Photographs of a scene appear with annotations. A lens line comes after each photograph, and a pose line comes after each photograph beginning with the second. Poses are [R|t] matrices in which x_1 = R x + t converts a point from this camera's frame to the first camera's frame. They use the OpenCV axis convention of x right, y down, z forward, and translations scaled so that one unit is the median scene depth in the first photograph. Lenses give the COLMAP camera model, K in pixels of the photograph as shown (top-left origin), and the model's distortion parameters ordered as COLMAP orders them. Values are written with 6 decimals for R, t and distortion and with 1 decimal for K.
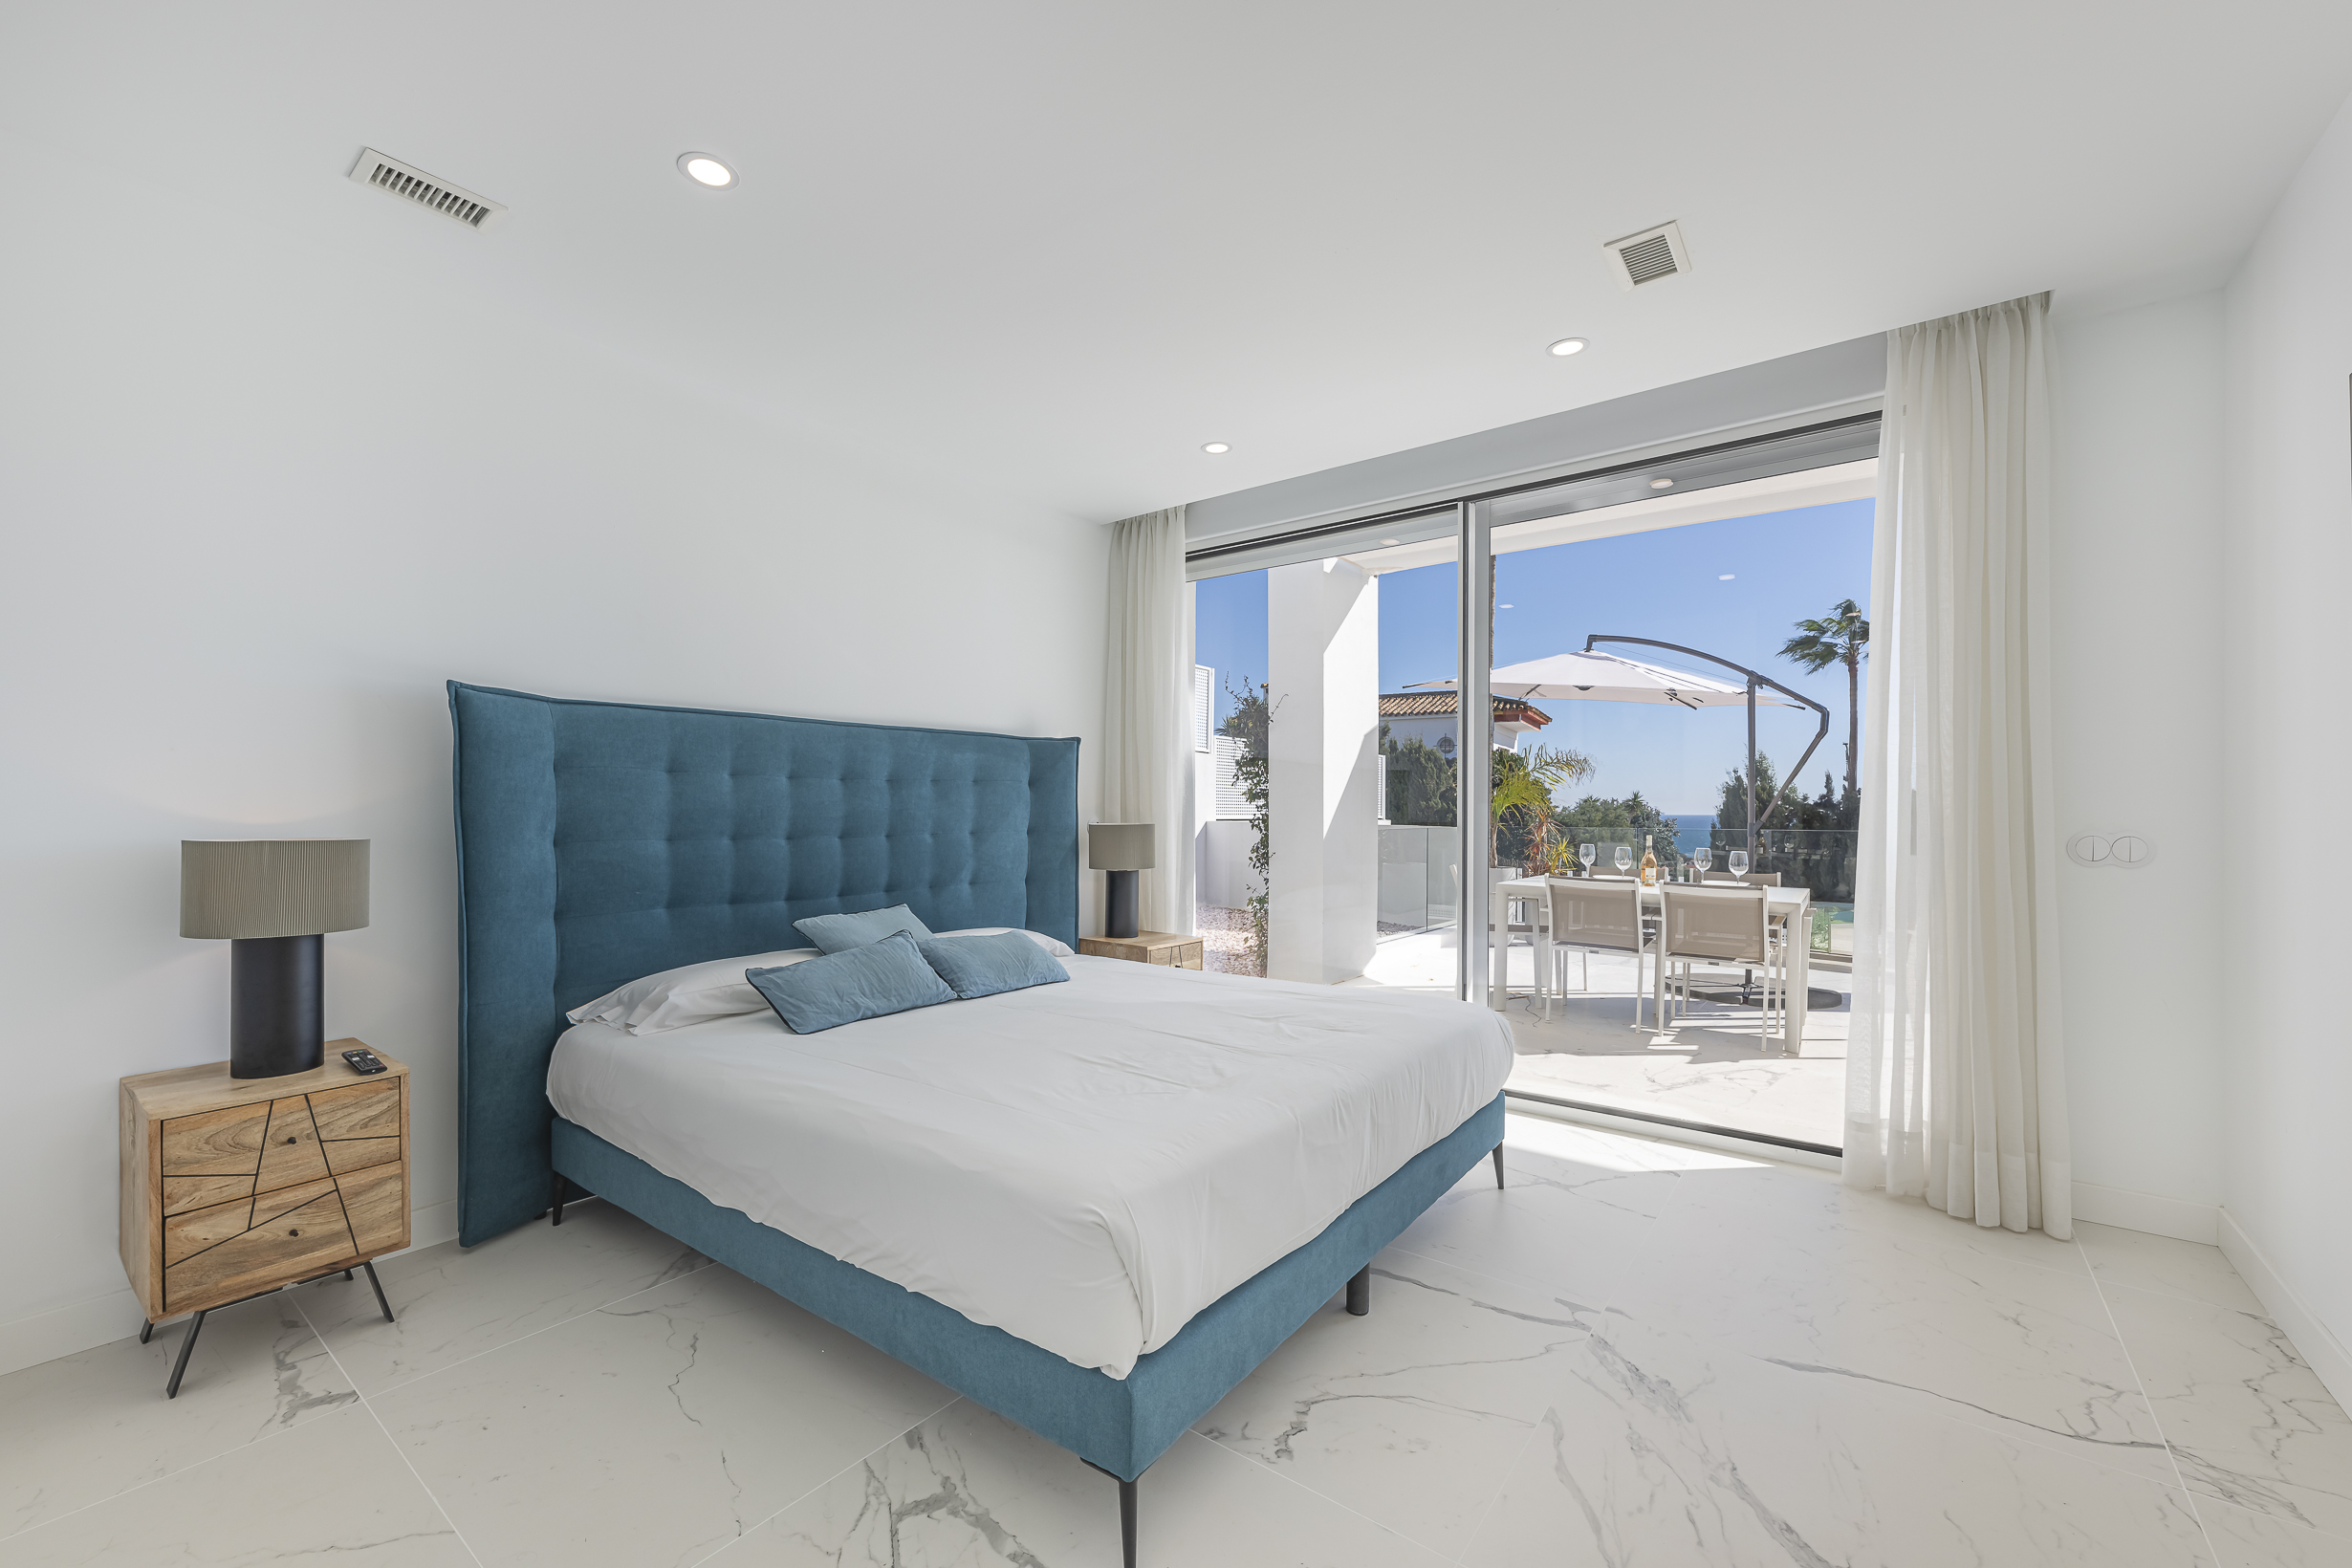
lens RADIAL K [[945.3, 0, 1189.4], [0, 945.3, 799.4], [0, 0, 1]] dist [-0.001493, 0.000214]
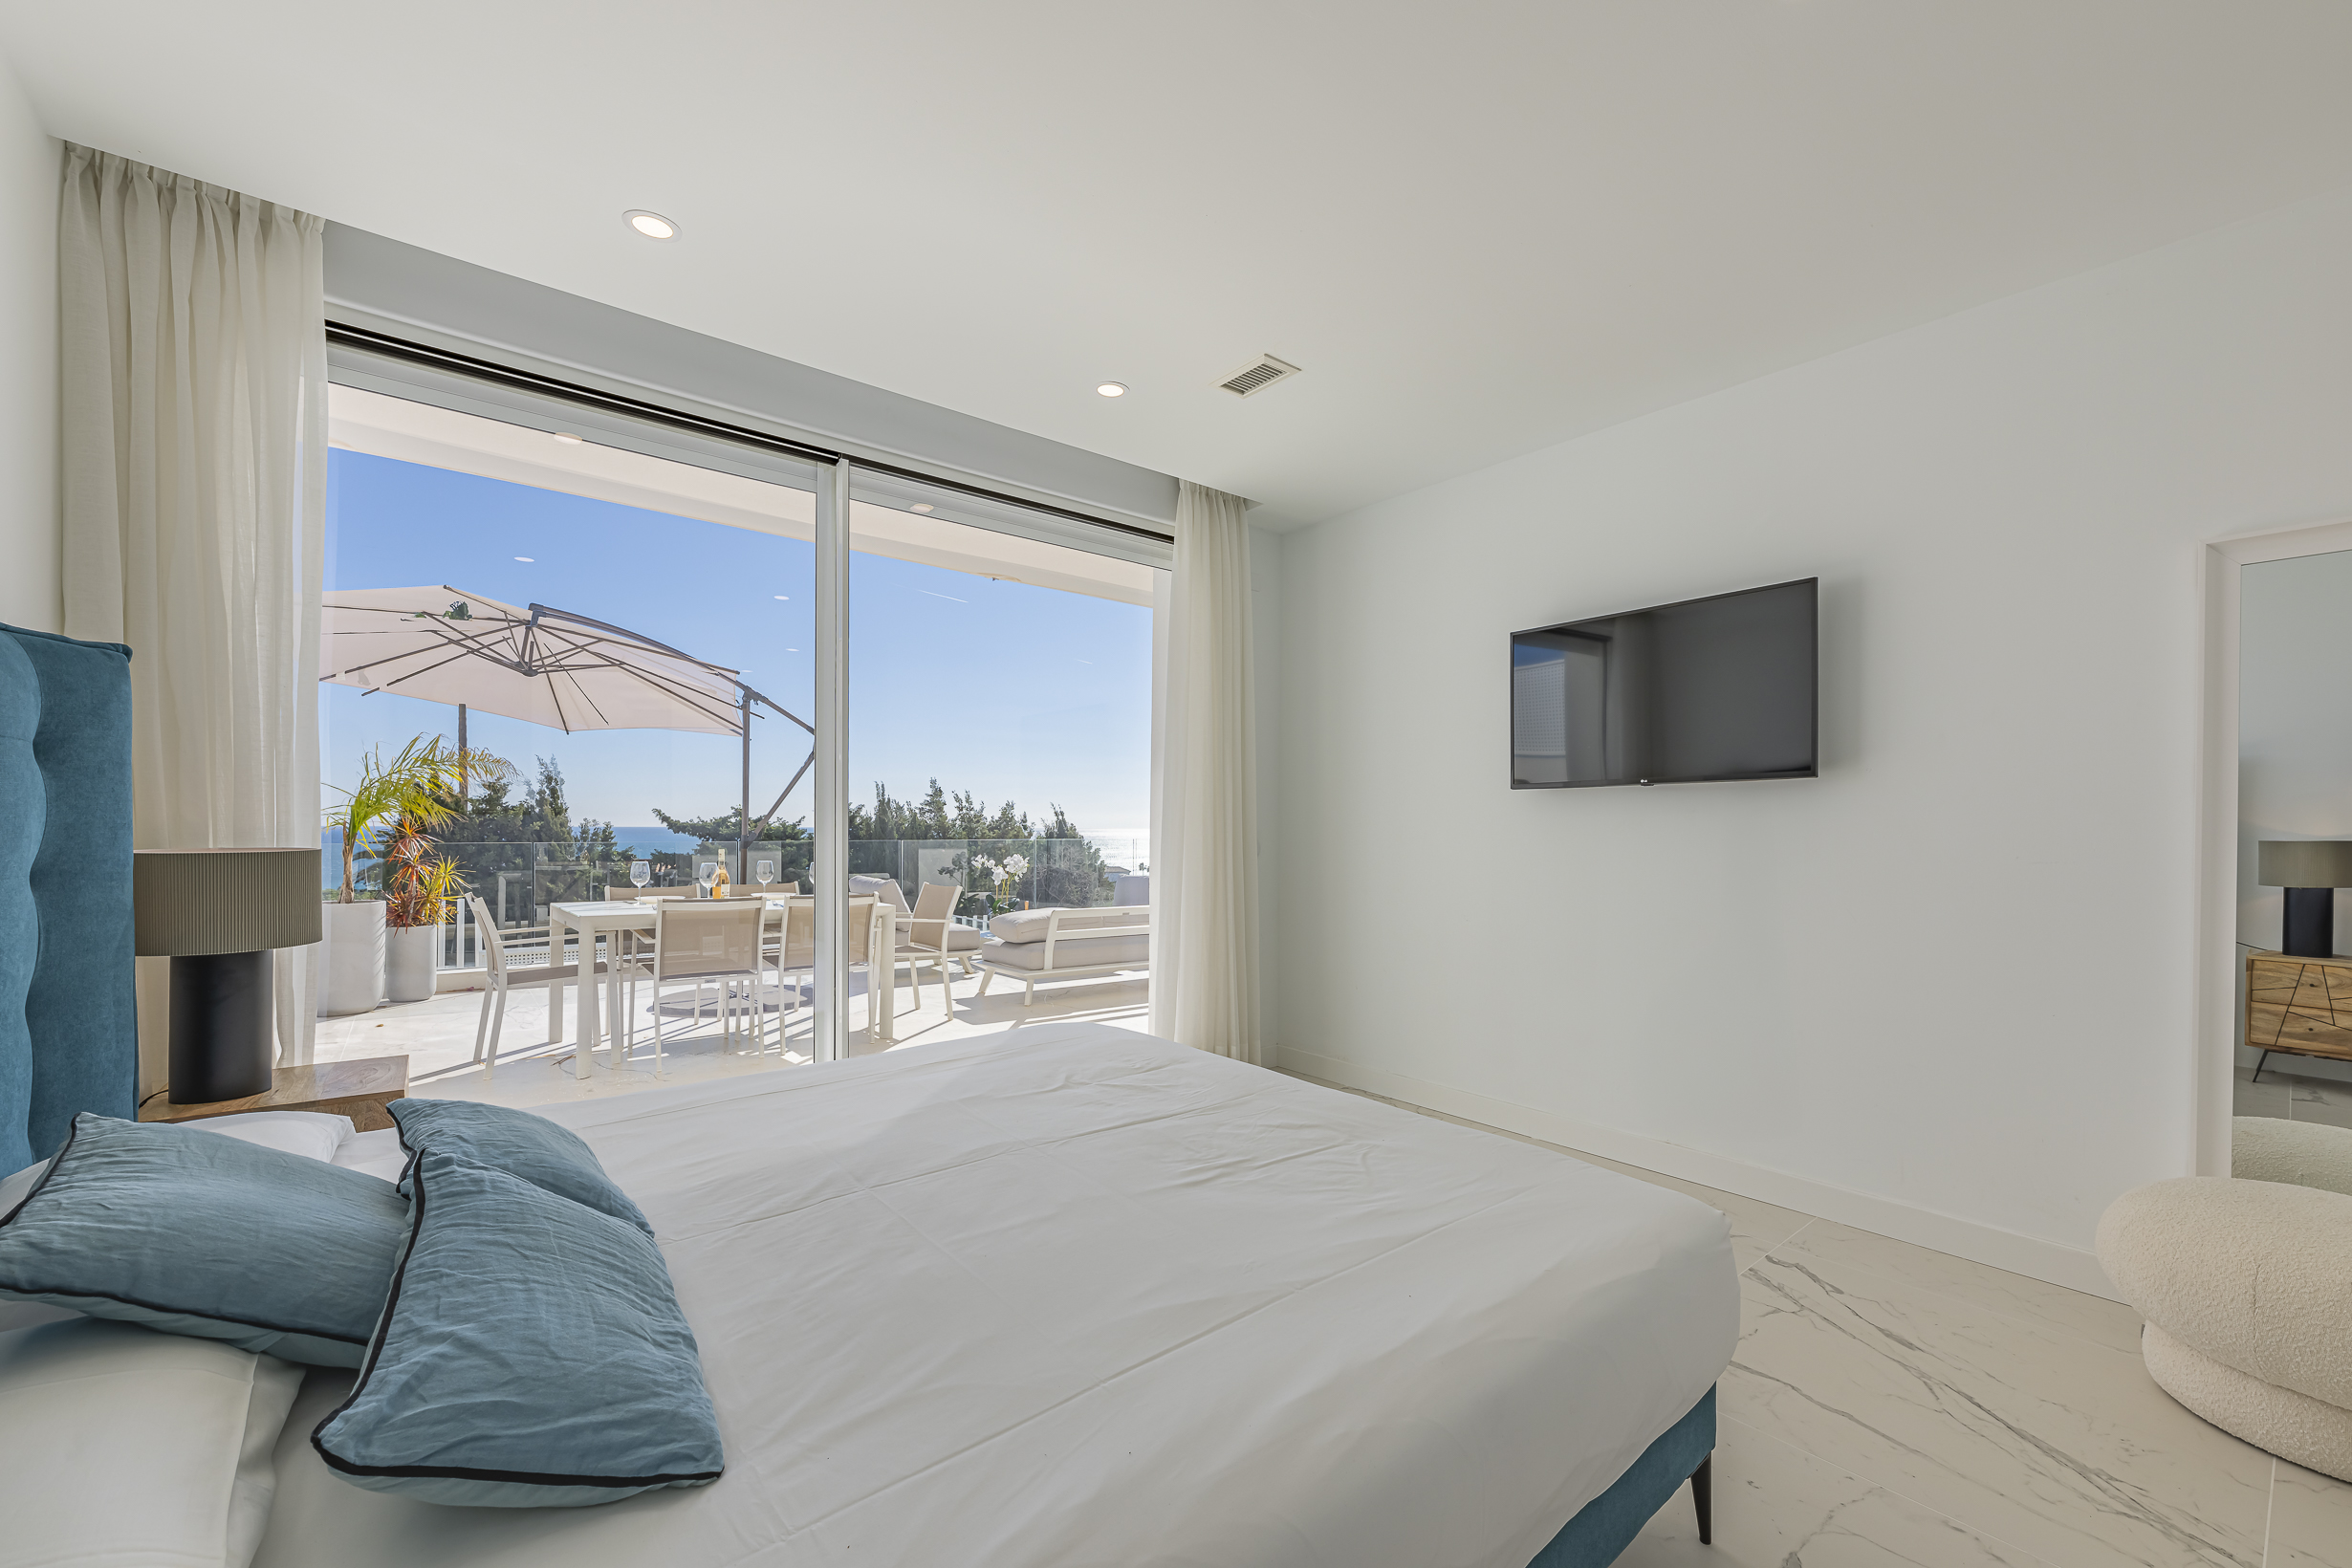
lens RADIAL K [[945.3, 0, 1180.1], [0, 945.3, 816.2], [0, 0, 1]] dist [-0.001493, 0.000214]
pose [[0.236036, 0.009042, 0.971702, -0.614581], [-0.013630, 0.999889, -0.005993, 0.009521], [-0.971649, -0.011830, 0.236133, 0.666180]]
